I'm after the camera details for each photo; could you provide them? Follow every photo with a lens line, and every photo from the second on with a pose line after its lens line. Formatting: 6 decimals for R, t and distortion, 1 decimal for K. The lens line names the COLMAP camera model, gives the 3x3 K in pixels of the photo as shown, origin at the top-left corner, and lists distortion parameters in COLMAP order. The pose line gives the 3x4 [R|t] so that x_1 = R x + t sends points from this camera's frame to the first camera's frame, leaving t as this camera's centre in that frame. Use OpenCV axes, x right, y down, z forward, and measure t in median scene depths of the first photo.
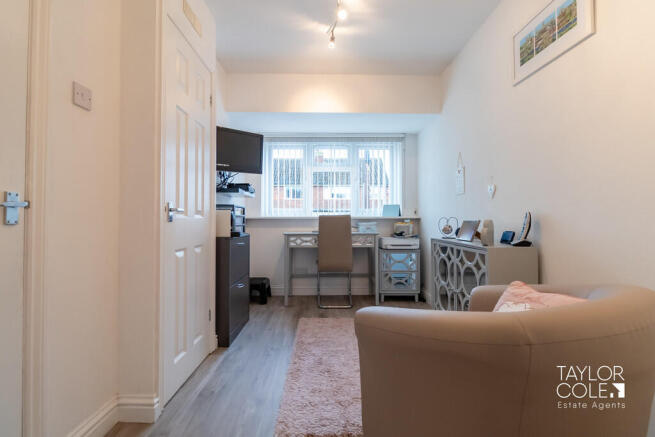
lens RADIAL K [[302.5, 0, 325.9], [0, 302.5, 217.8], [0, 0, 1]] dist [-0.010525, -0.001004]
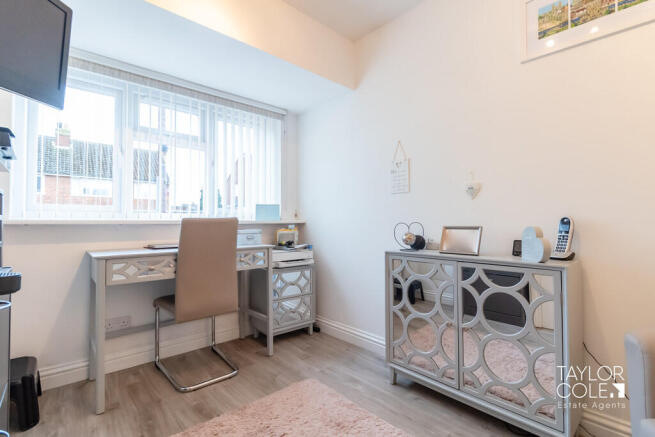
lens RADIAL K [[302.5, 0, 327.8], [0, 302.5, 217.2], [0, 0, 1]] dist [-0.010525, -0.001004]
pose [[0.752936, 0.011013, 0.658001, -0.166421], [-0.003119, 0.999908, -0.013167, -0.003212], [-0.658086, 0.007861, 0.752902, 0.400738]]
